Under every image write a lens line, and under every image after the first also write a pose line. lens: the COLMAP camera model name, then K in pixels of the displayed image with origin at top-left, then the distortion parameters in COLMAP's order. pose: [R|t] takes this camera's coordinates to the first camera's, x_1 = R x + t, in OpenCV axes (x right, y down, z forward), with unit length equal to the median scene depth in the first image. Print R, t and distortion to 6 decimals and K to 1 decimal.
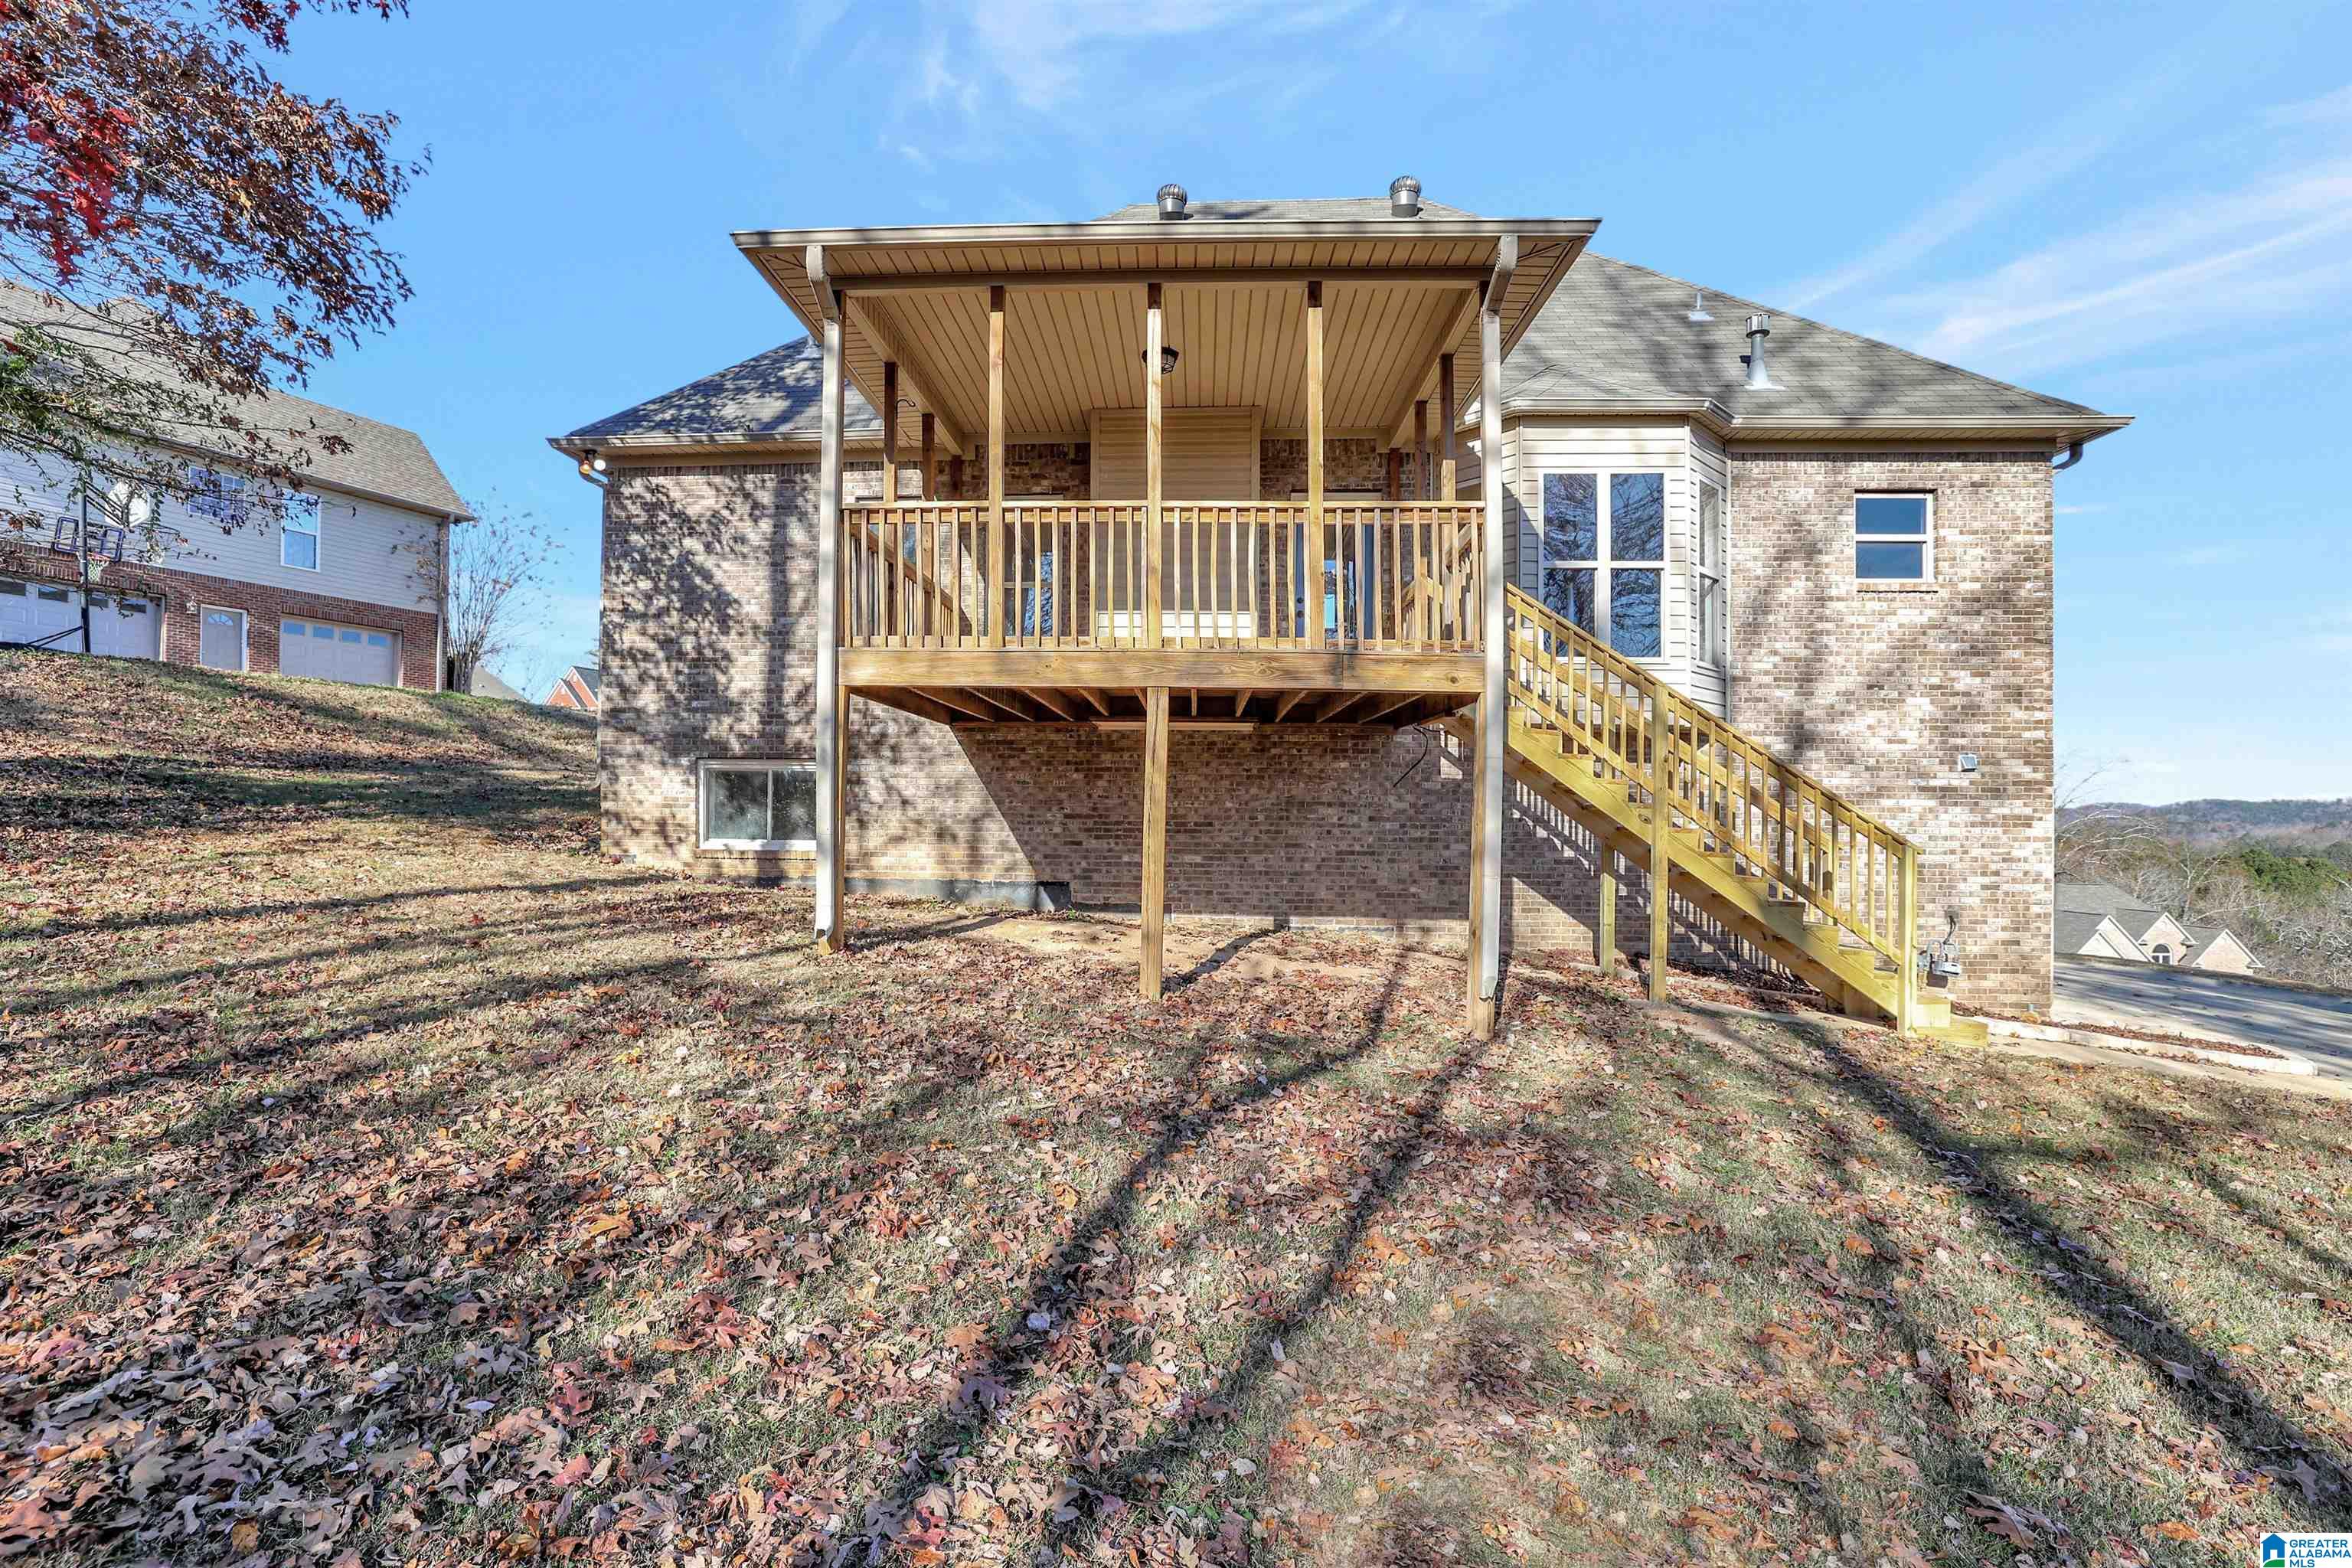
lens RADIAL K [[1030.7, 0, 1176.0], [0, 1030.7, 784.0], [0, 0, 1]] dist [-0.034472, 0.000547]
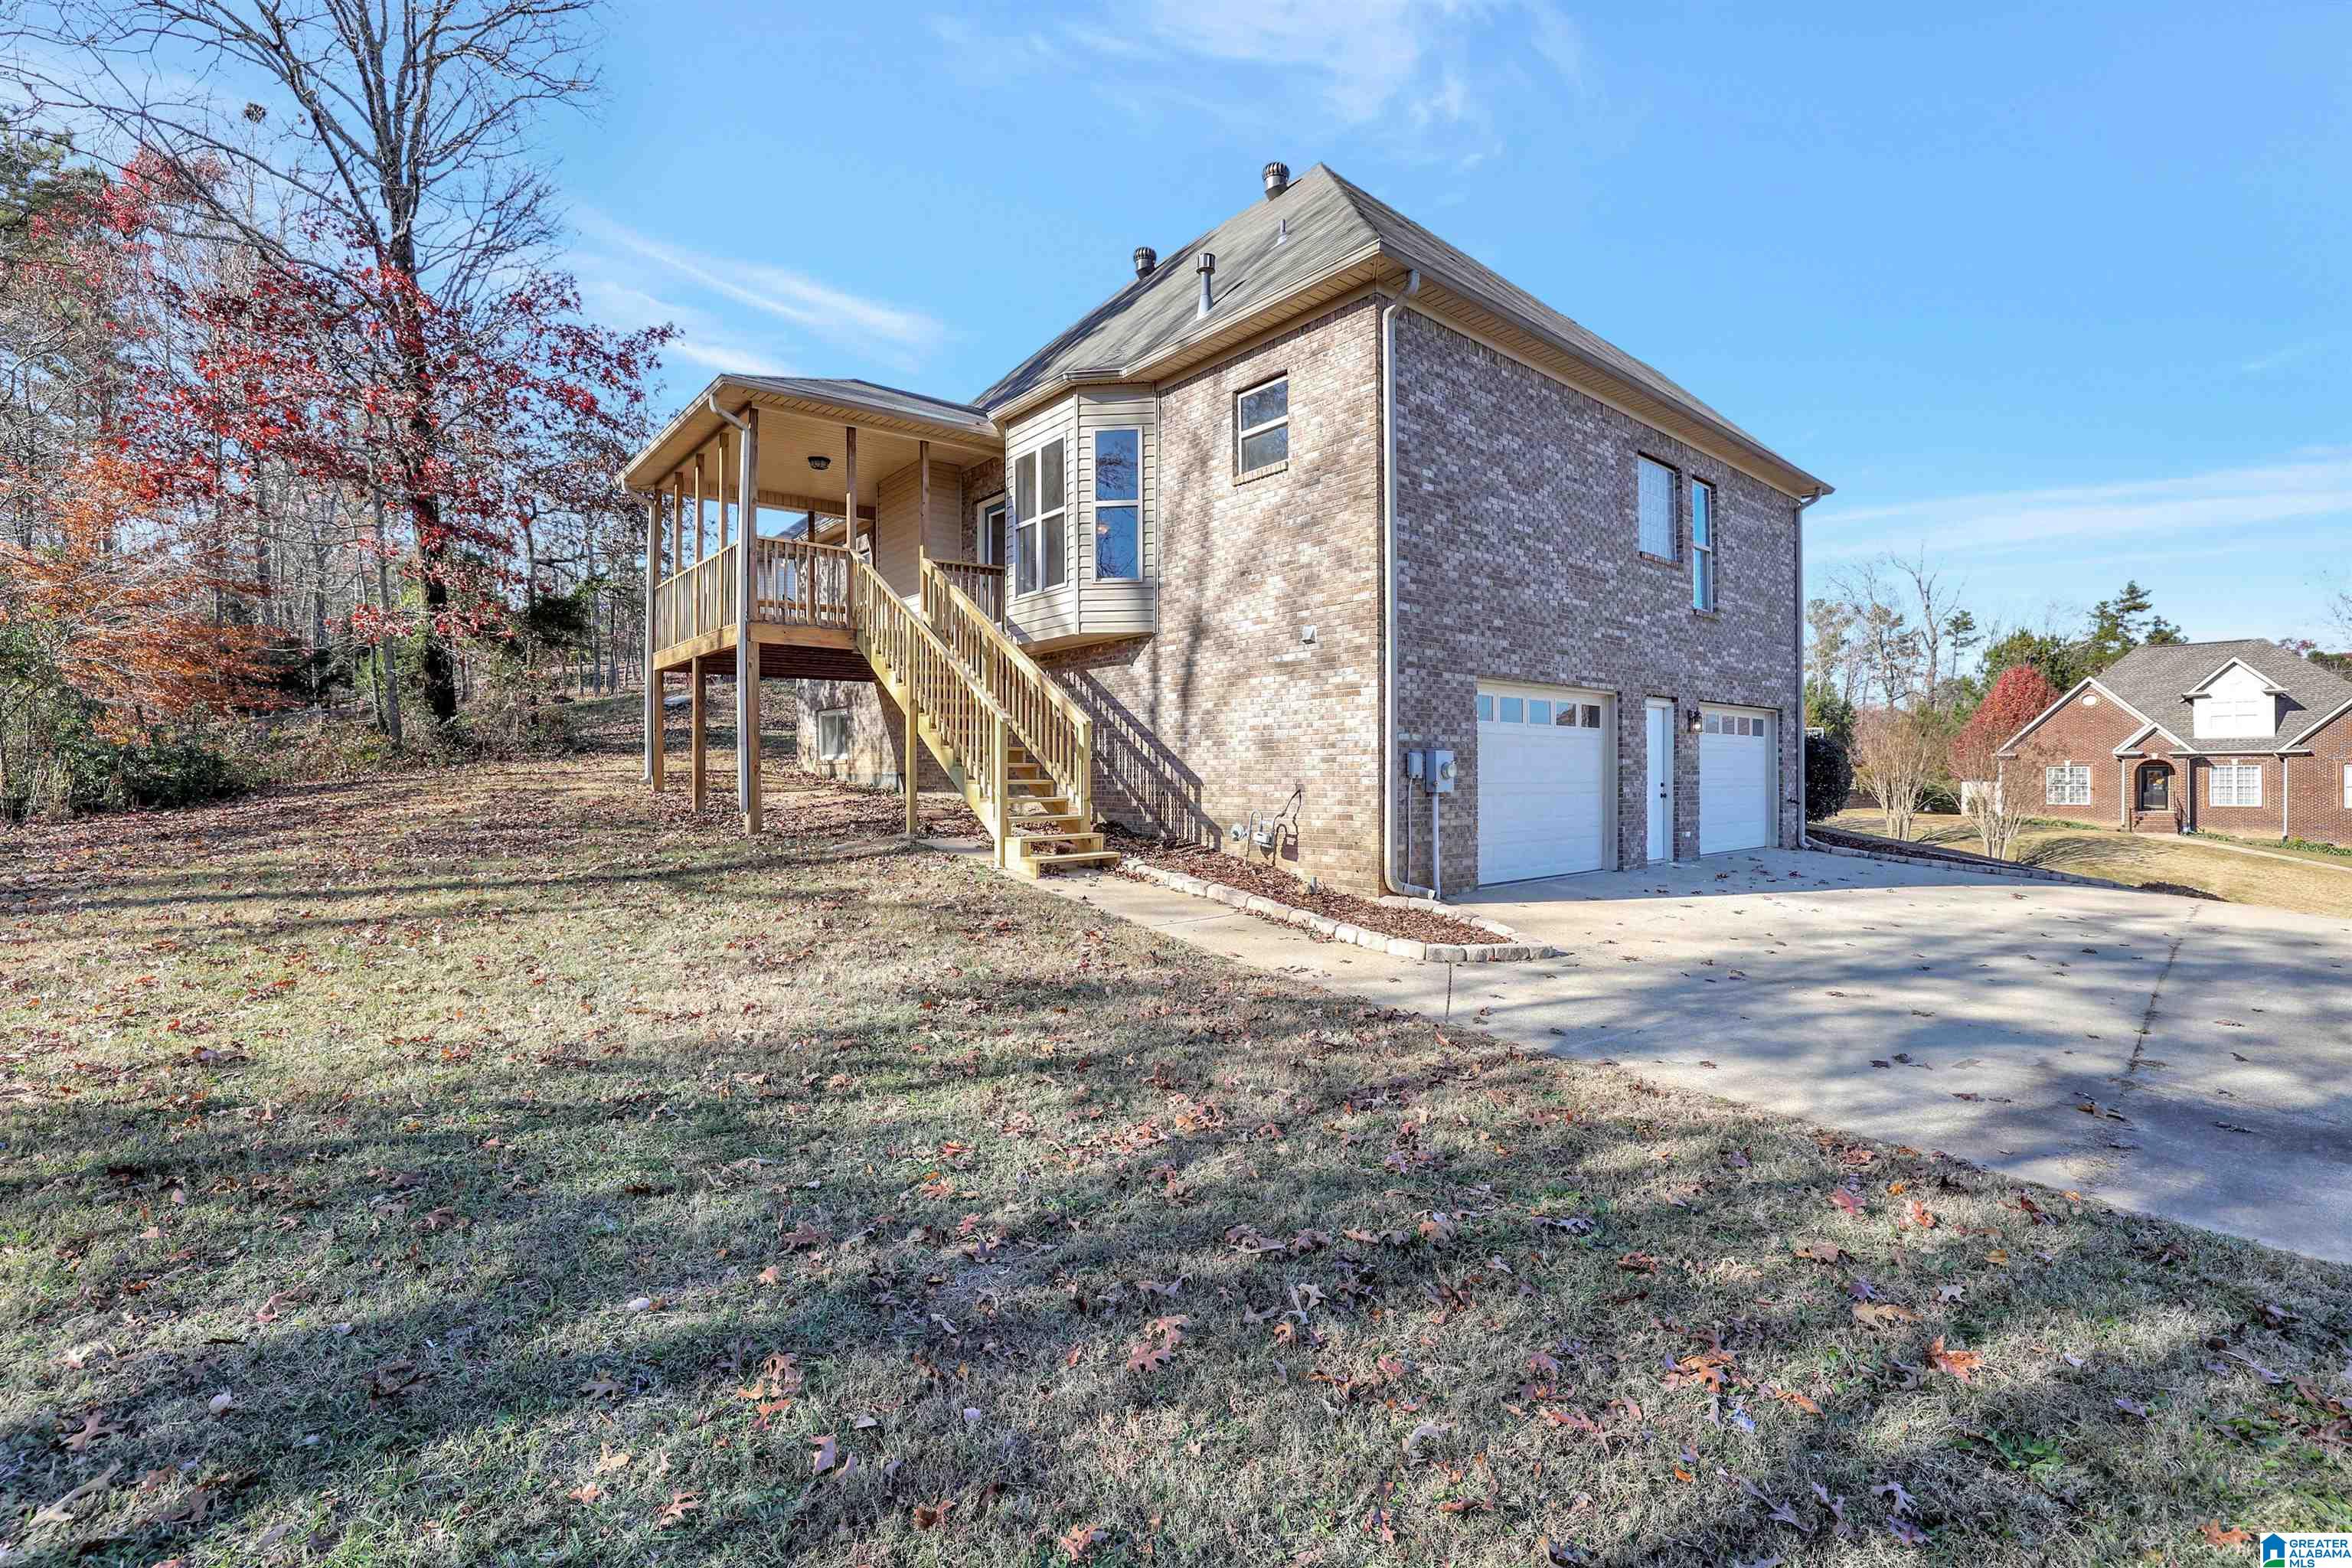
lens RADIAL K [[1030.7, 0, 1176.0], [0, 1030.7, 784.0], [0, 0, 1]] dist [-0.034472, 0.000547]
pose [[0.684549, -0.009172, -0.728909, 1.427479], [0.008809, 0.999952, -0.004310, 0.128557], [0.728913, -0.003471, 0.684597, 0.211942]]
